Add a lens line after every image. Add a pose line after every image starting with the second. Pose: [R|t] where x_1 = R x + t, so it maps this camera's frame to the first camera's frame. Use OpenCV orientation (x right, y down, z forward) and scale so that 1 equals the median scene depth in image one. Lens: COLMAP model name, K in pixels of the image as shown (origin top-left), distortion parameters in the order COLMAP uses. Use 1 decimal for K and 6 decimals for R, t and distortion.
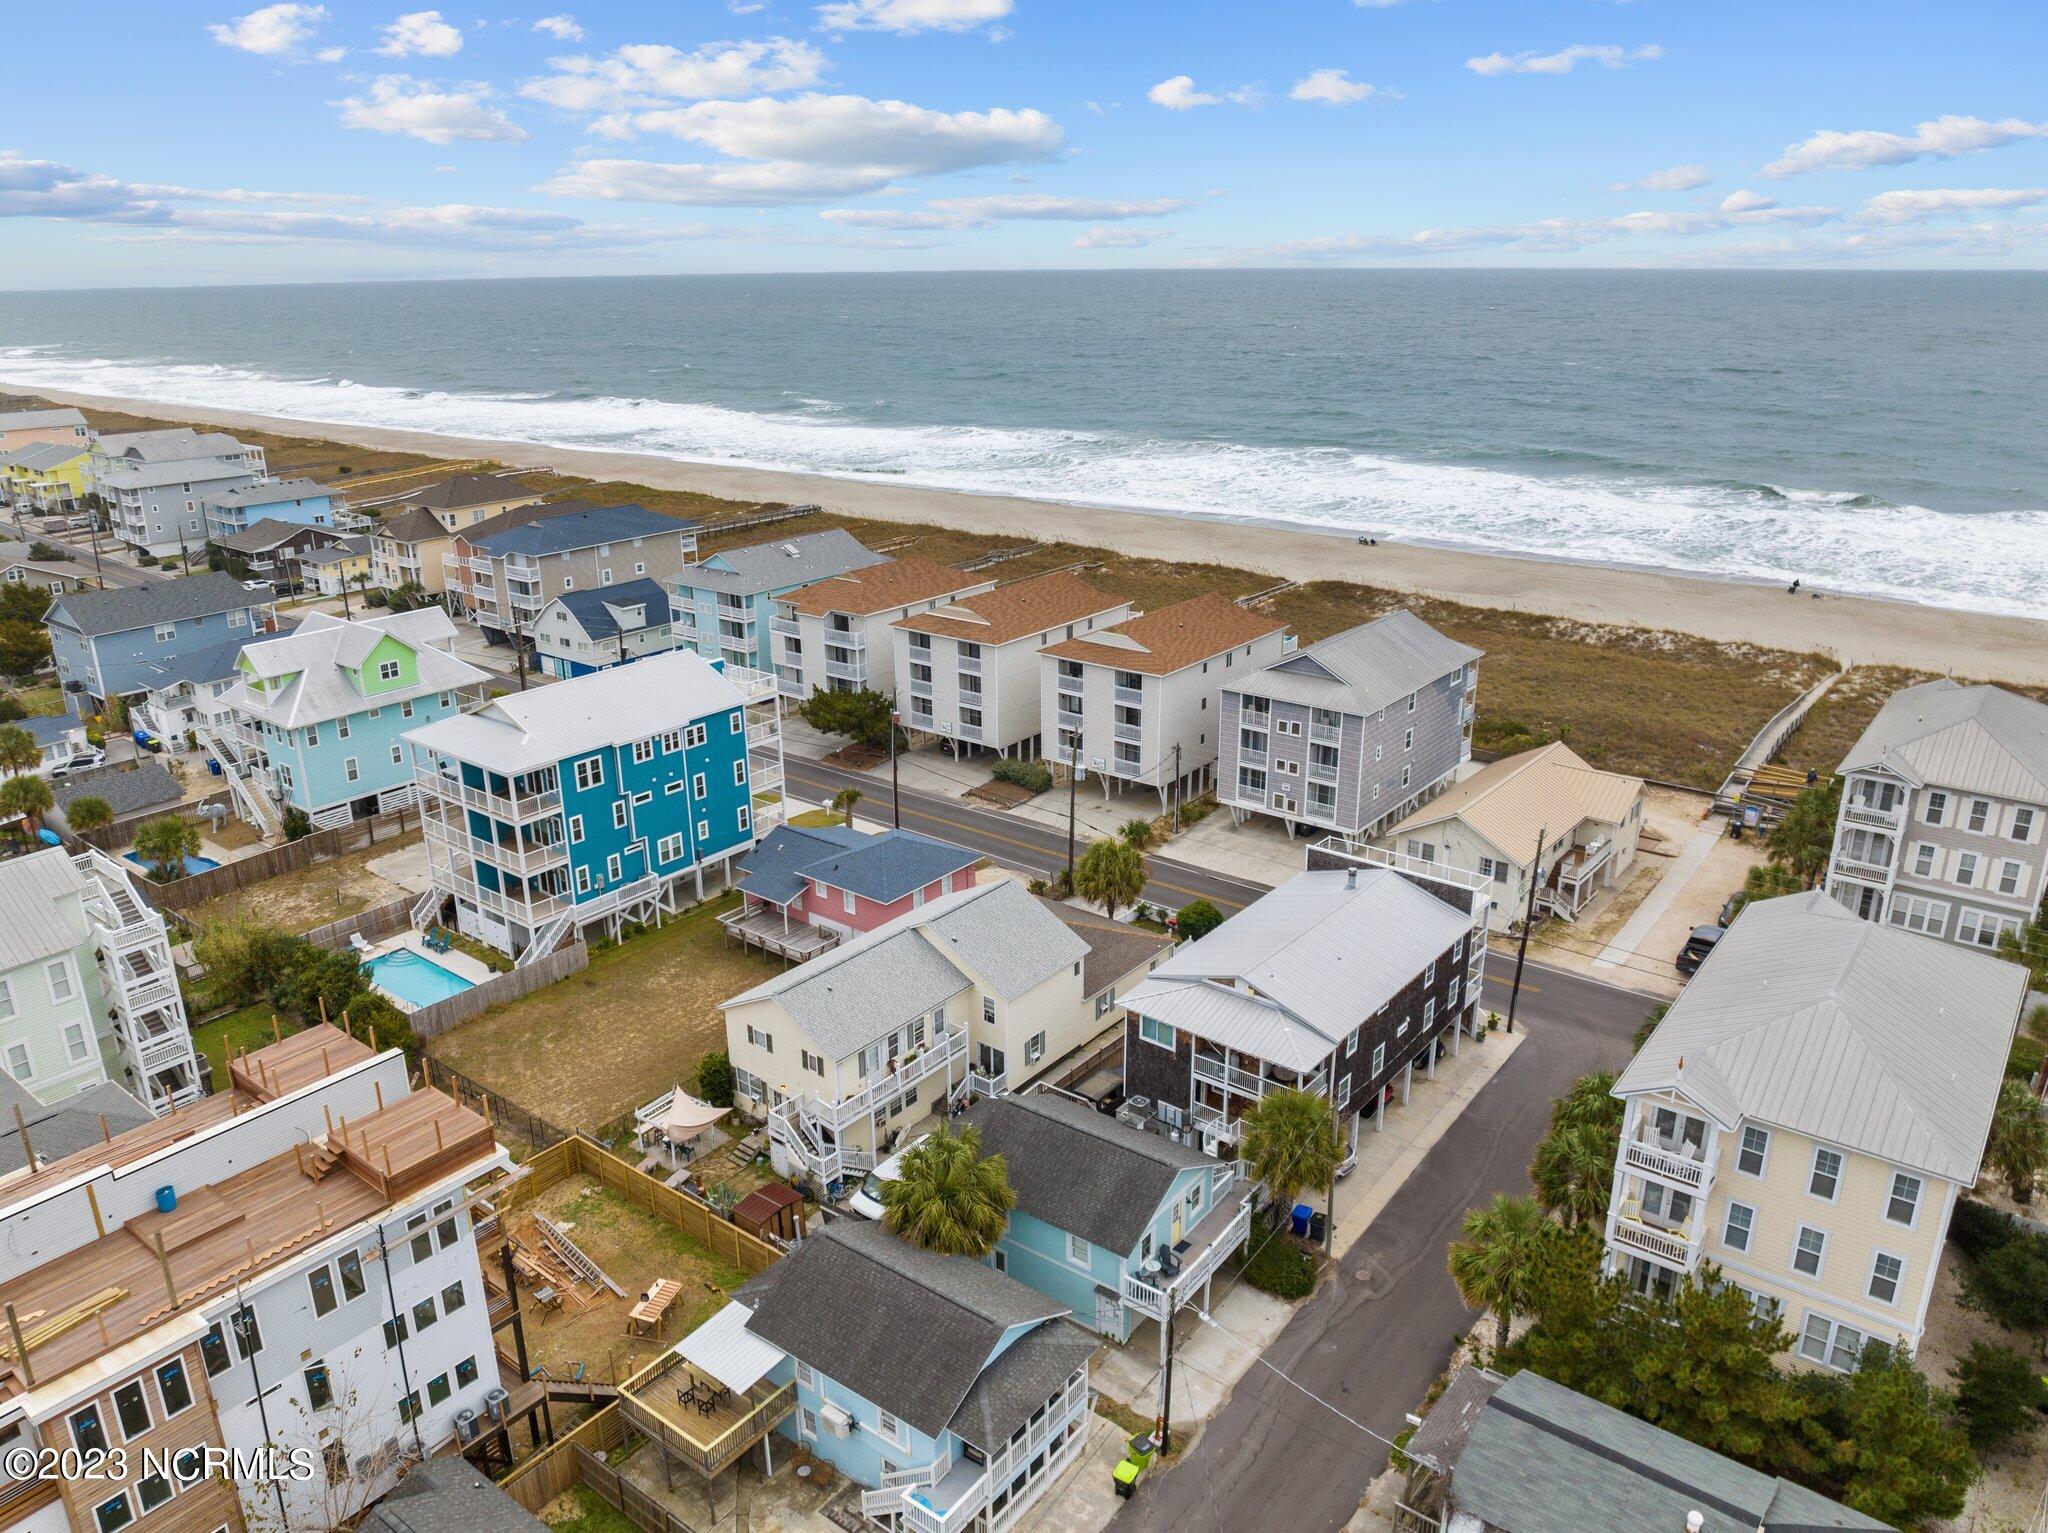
lens RADIAL K [[1443.5, 0, 1019.7], [0, 1443.5, 776.0], [0, 0, 1]] dist [-0.038582, -0.004488]
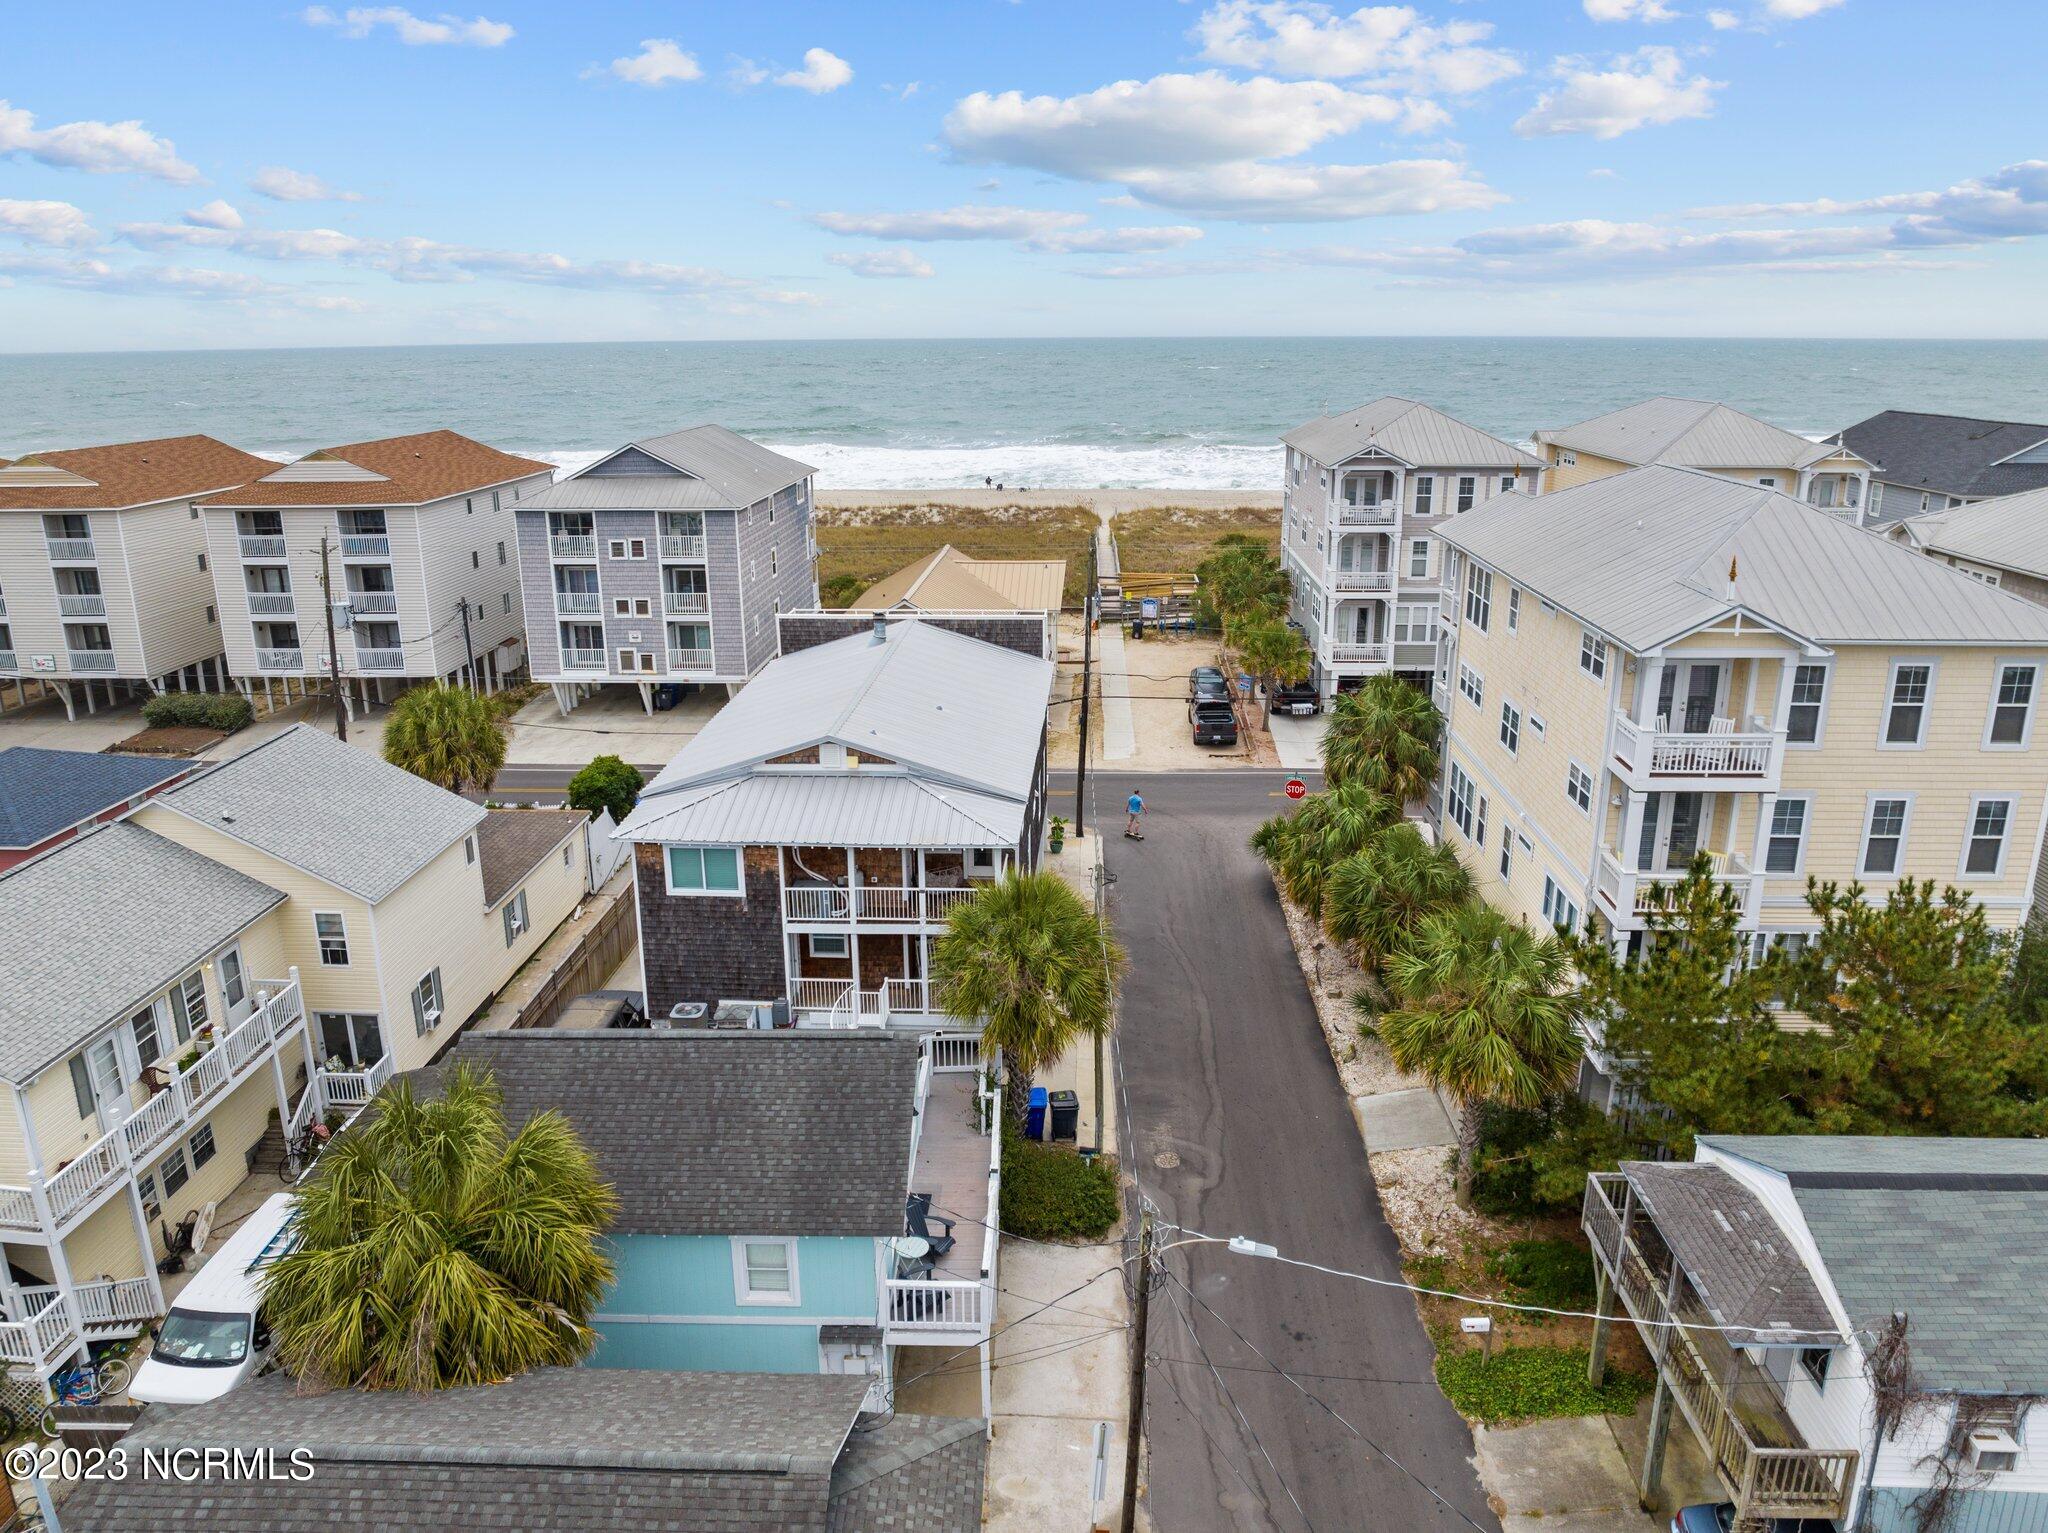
lens RADIAL K [[1446.2, 0, 1024.0], [0, 1446.2, 766.5], [0, 0, 1]] dist [-0.034269, -0.001853]
pose [[0.813313, -0.163201, 0.558469, -0.079584], [0.193382, 0.981110, 0.005082, 0.123477], [-0.548749, 0.103864, 0.829510, 0.370156]]
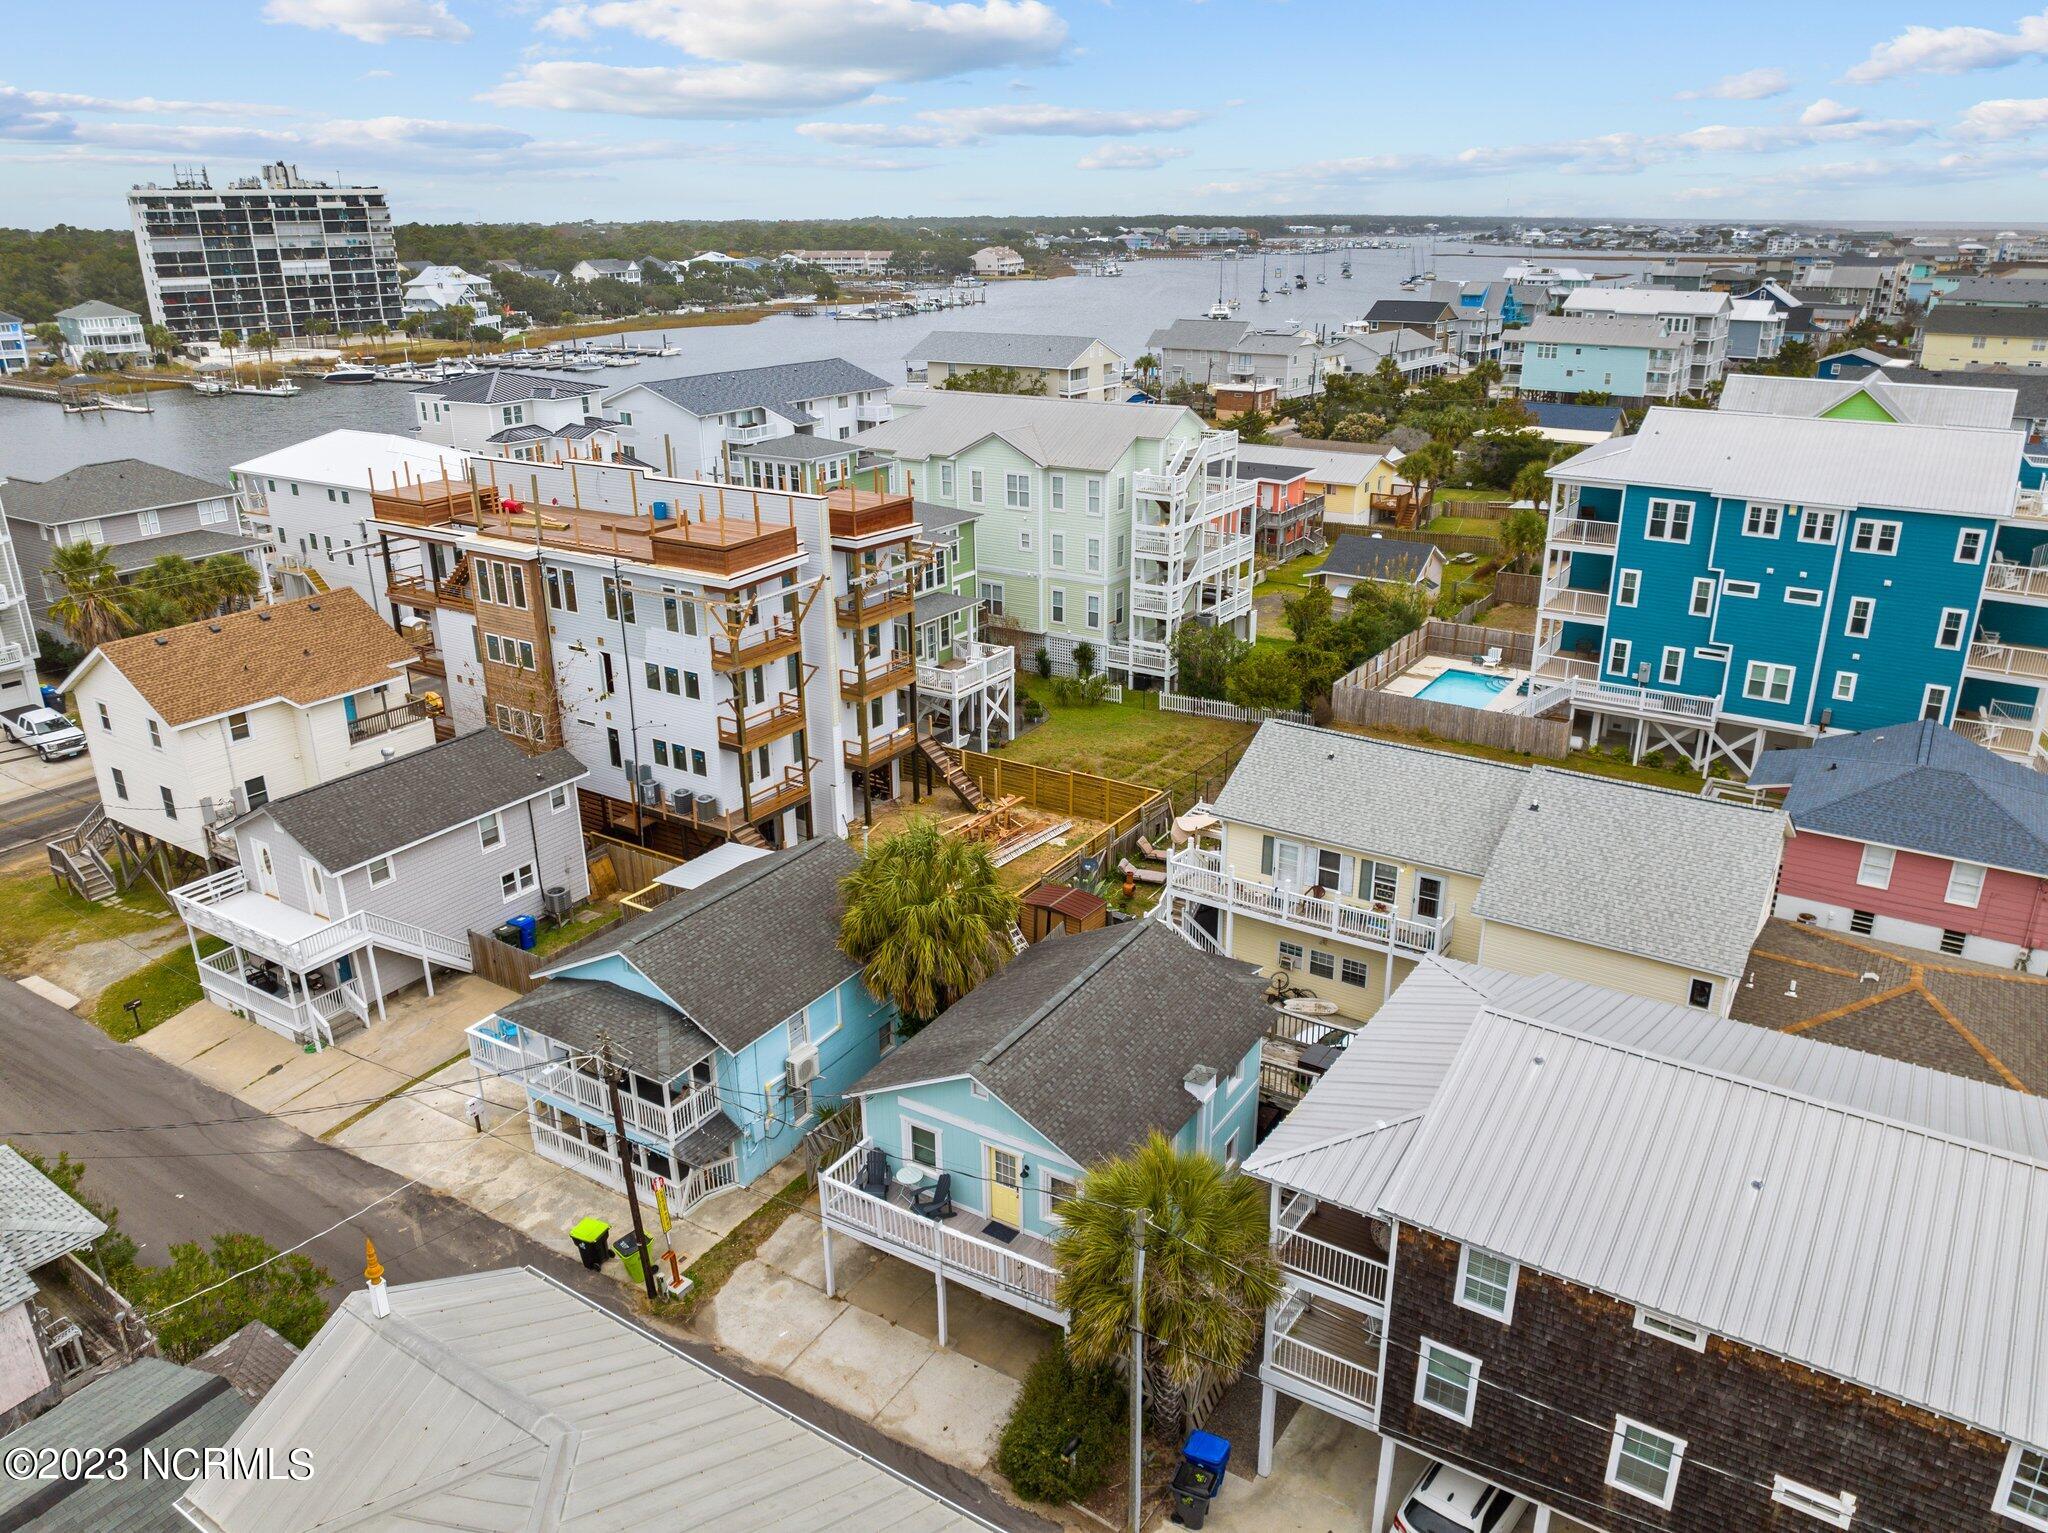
lens RADIAL K [[1448.0, 0, 1024.0], [0, 1448.0, 766.5], [0, 0, 1]] dist [-0.037414, -0.001080]
pose [[0.087860, 0.364622, -0.927001, 0.396256], [-0.327260, 0.889511, 0.318859, -0.016024], [0.940841, 0.275355, 0.197479, 0.578009]]
